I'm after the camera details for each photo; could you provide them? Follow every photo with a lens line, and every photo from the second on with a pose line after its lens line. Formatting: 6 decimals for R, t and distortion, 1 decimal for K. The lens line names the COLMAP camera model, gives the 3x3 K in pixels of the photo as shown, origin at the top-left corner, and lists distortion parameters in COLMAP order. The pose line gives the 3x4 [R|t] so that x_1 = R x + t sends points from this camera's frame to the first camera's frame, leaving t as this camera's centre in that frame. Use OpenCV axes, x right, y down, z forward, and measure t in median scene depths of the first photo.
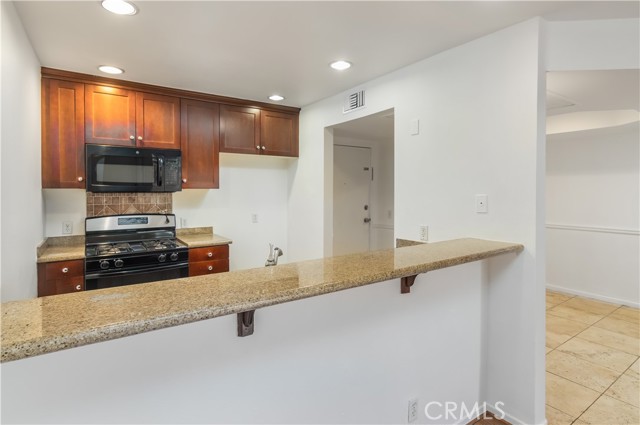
lens RADIAL K [[332.7, 0, 323.4], [0, 332.7, 195.1], [0, 0, 1]] dist [0.004011, -0.001835]
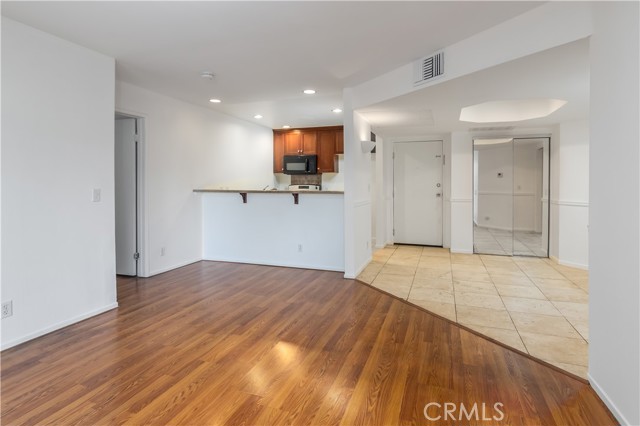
lens RADIAL K [[349.5, 0, 319.6], [0, 349.5, 182.8], [0, 0, 1]] dist [-0.004737, -0.000828]
pose [[0.582991, 0.002779, -0.812474, 1.432251], [-0.010165, 0.999941, -0.003873, 0.055431], [0.812415, 0.010516, 0.582985, -0.310351]]
